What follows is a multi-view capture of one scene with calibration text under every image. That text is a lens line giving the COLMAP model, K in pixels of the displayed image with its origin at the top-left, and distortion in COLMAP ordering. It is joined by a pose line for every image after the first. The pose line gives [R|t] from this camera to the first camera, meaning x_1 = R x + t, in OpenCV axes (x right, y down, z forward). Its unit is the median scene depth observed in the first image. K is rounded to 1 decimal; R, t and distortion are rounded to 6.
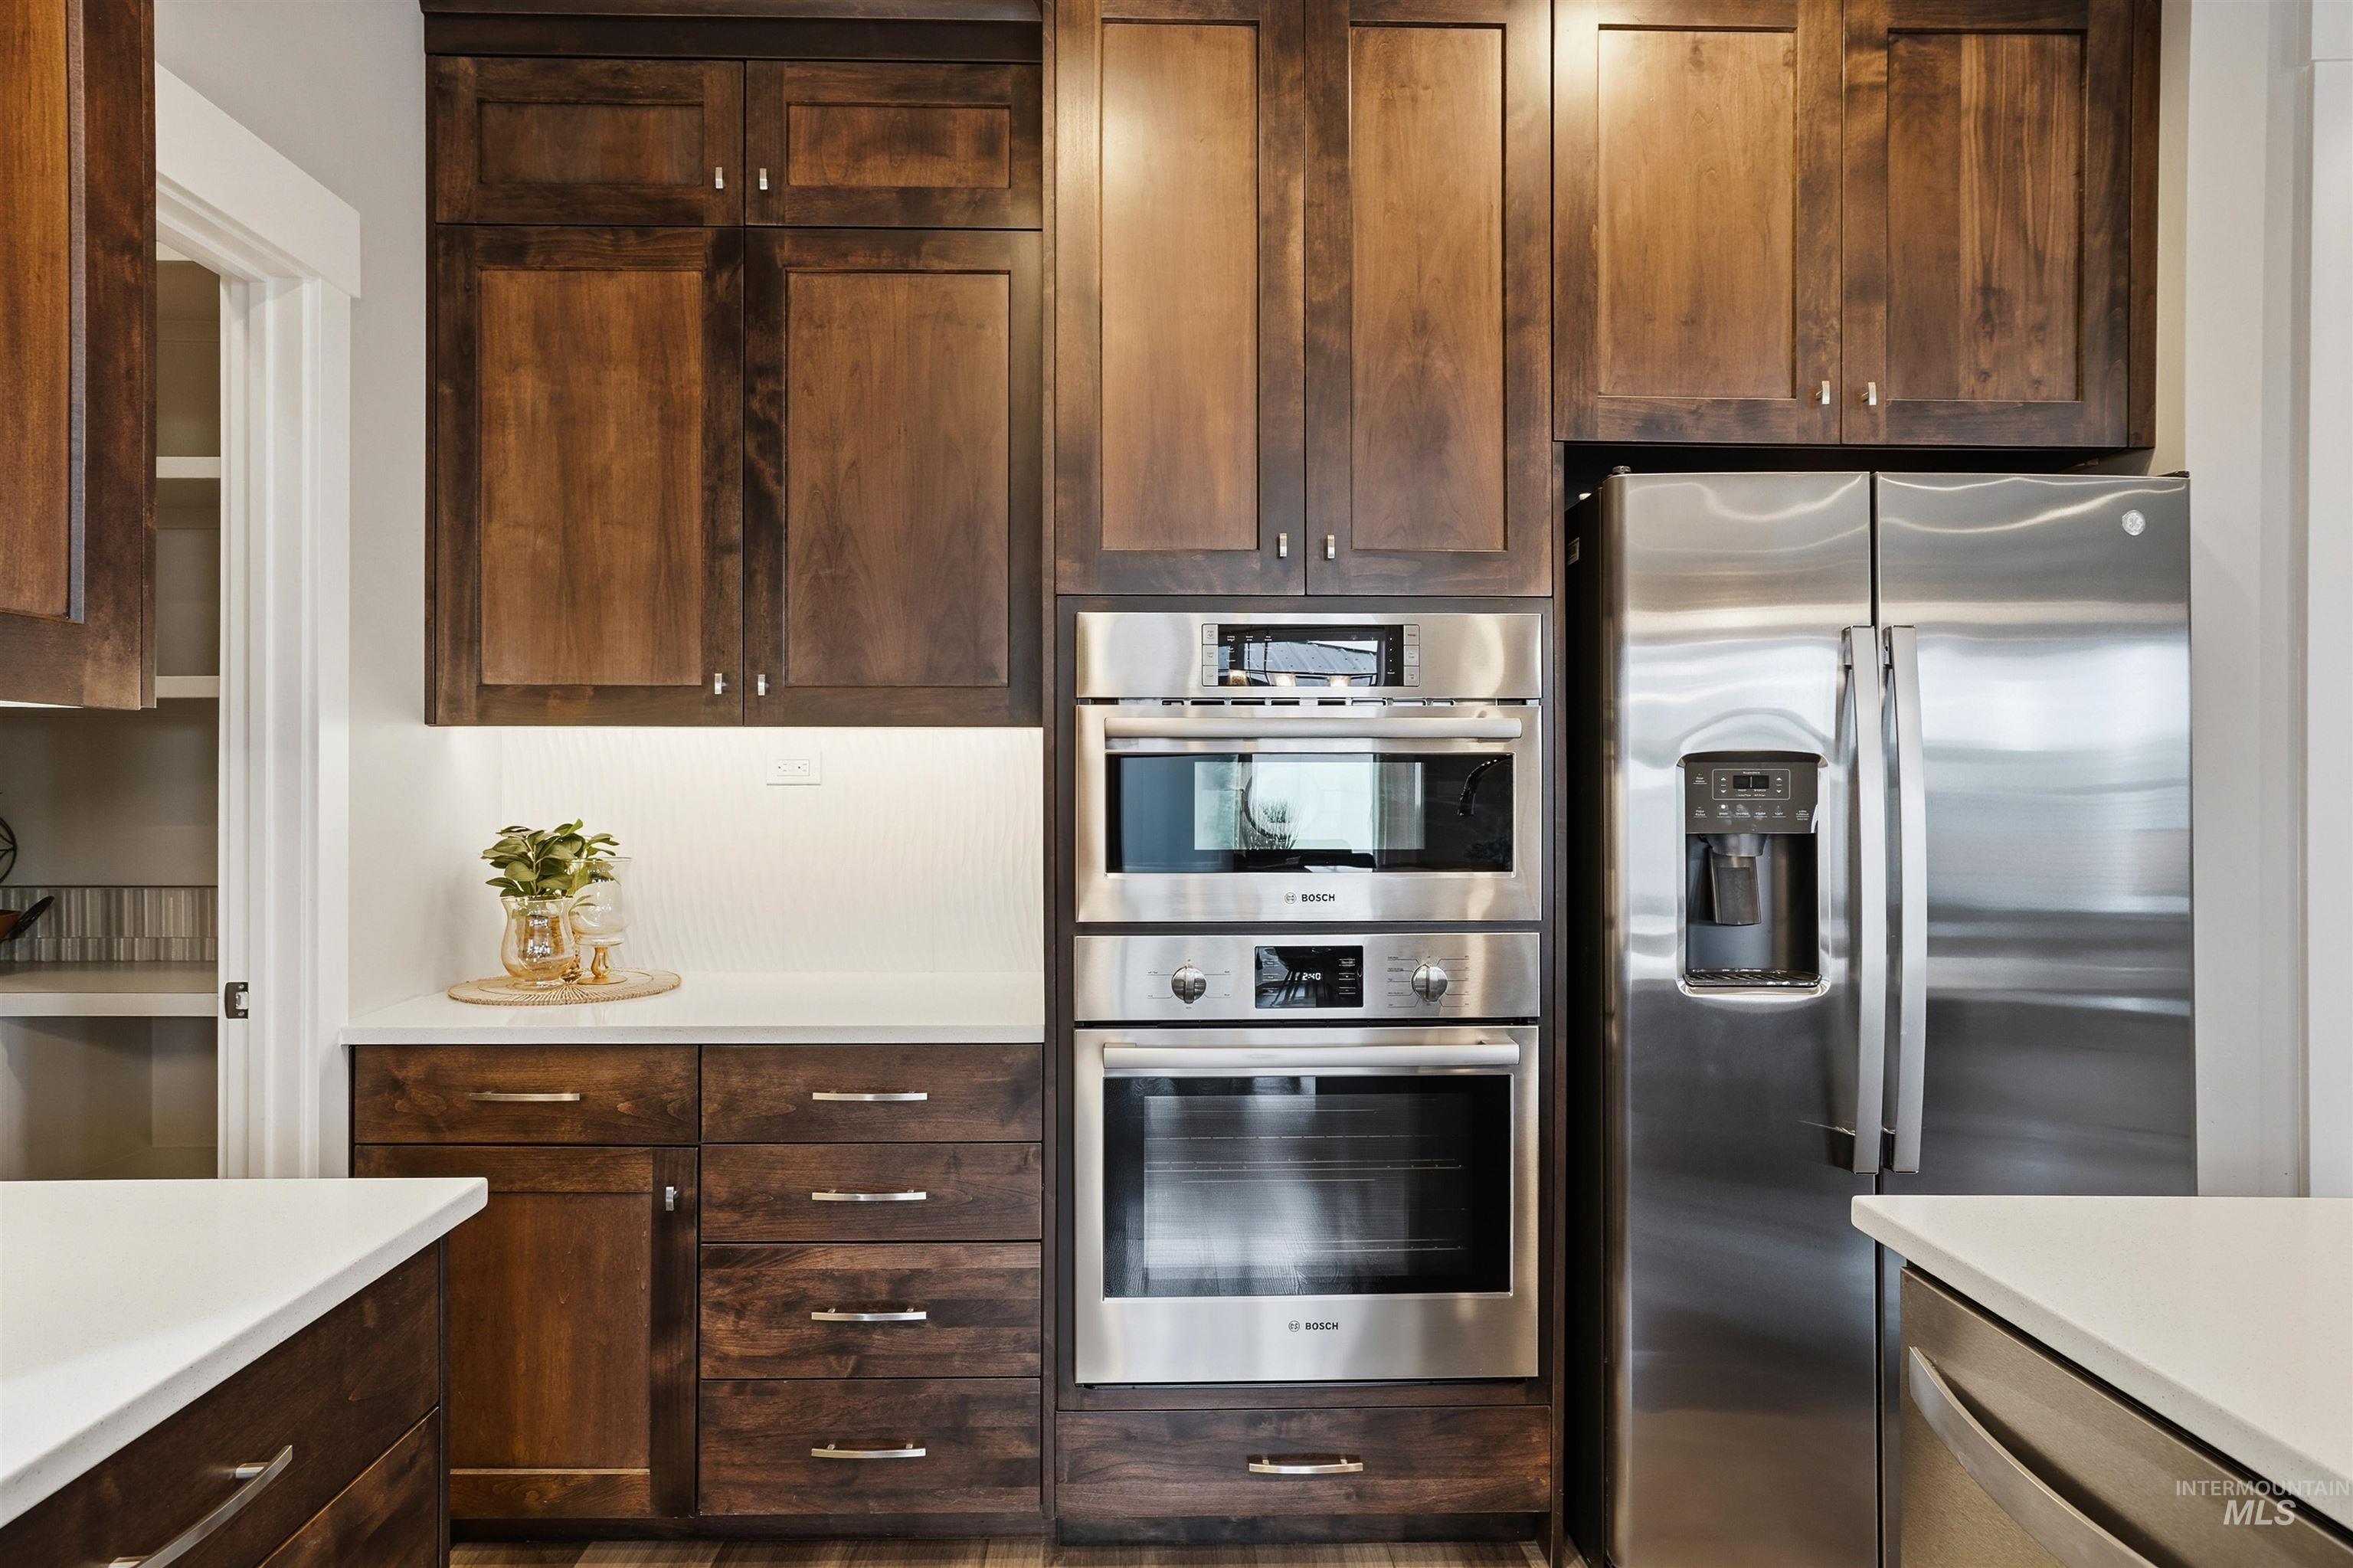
lens RADIAL K [[1450.8, 0, 1172.2], [0, 1450.8, 782.4], [0, 0, 1]] dist [-0.016491, 0.000805]
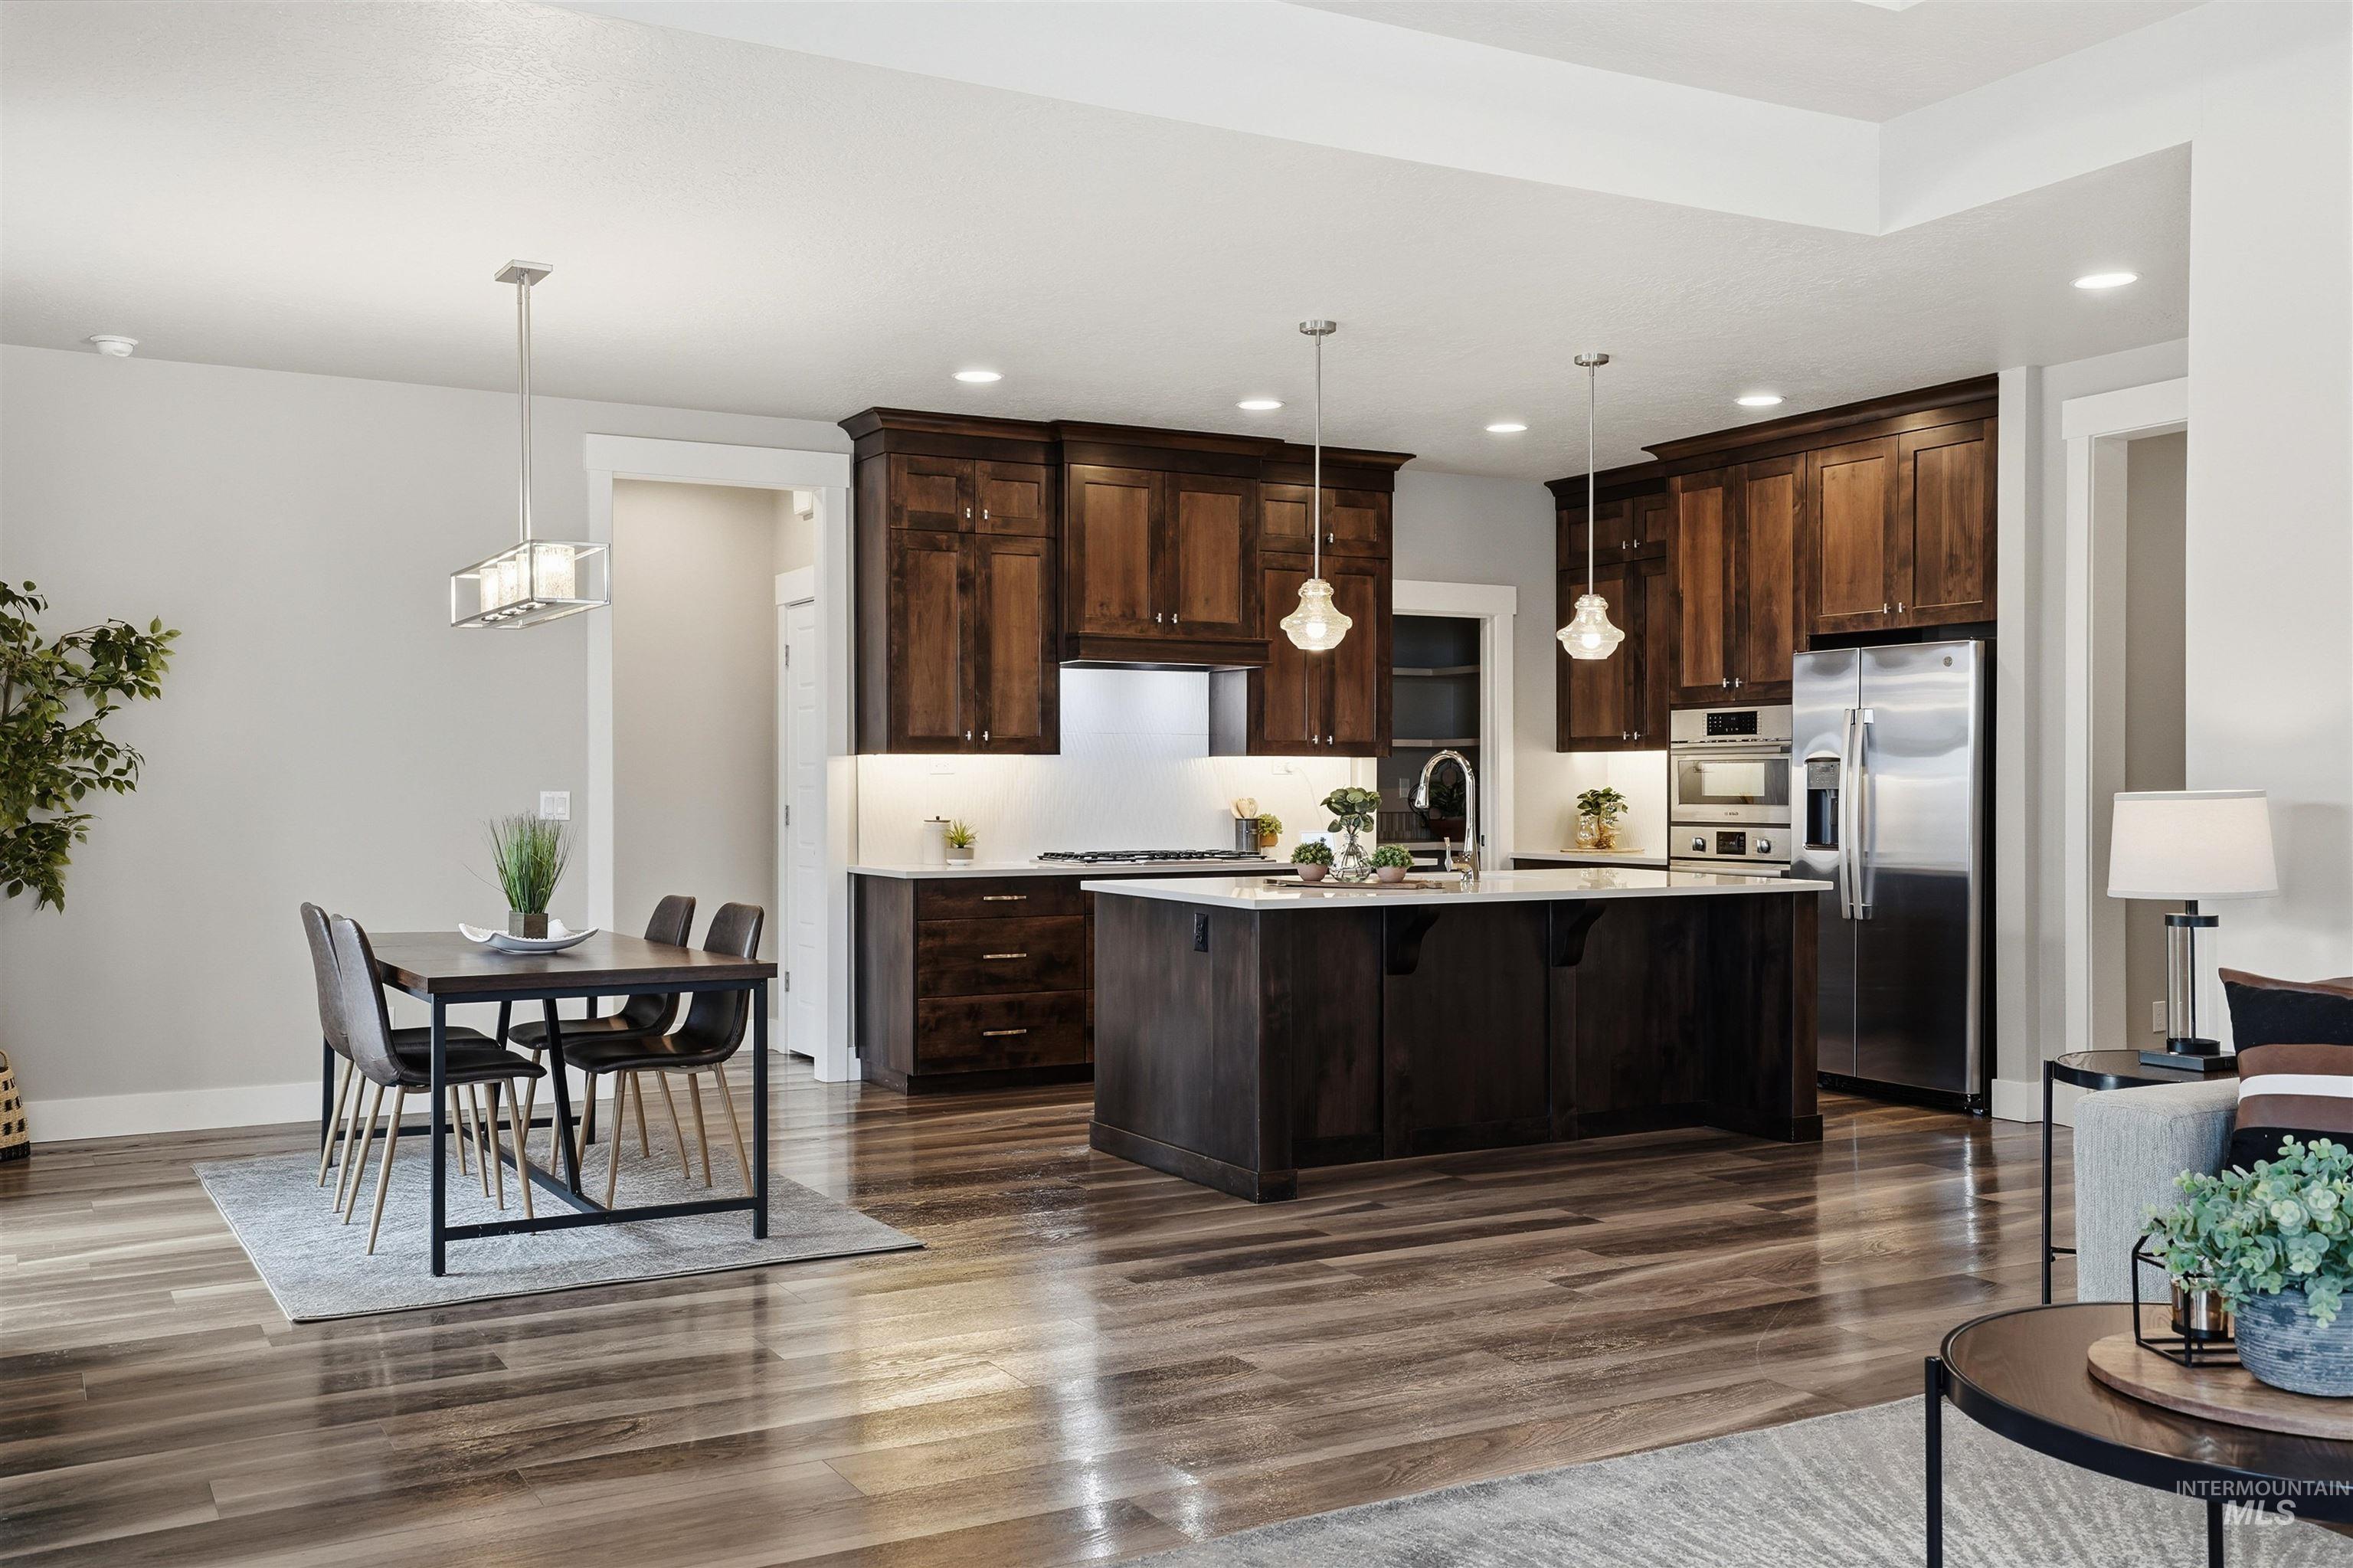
lens RADIAL K [[2143.7, 0, 1177.0], [0, 2143.7, 783.8], [0, 0, 1]] dist [-0.000073, 0.000000]
pose [[0.469037, -0.001366, -0.883177, 3.038461], [0.000779, 0.999999, -0.001132, 0.027530], [0.883178, -0.000157, 0.469038, -1.721206]]
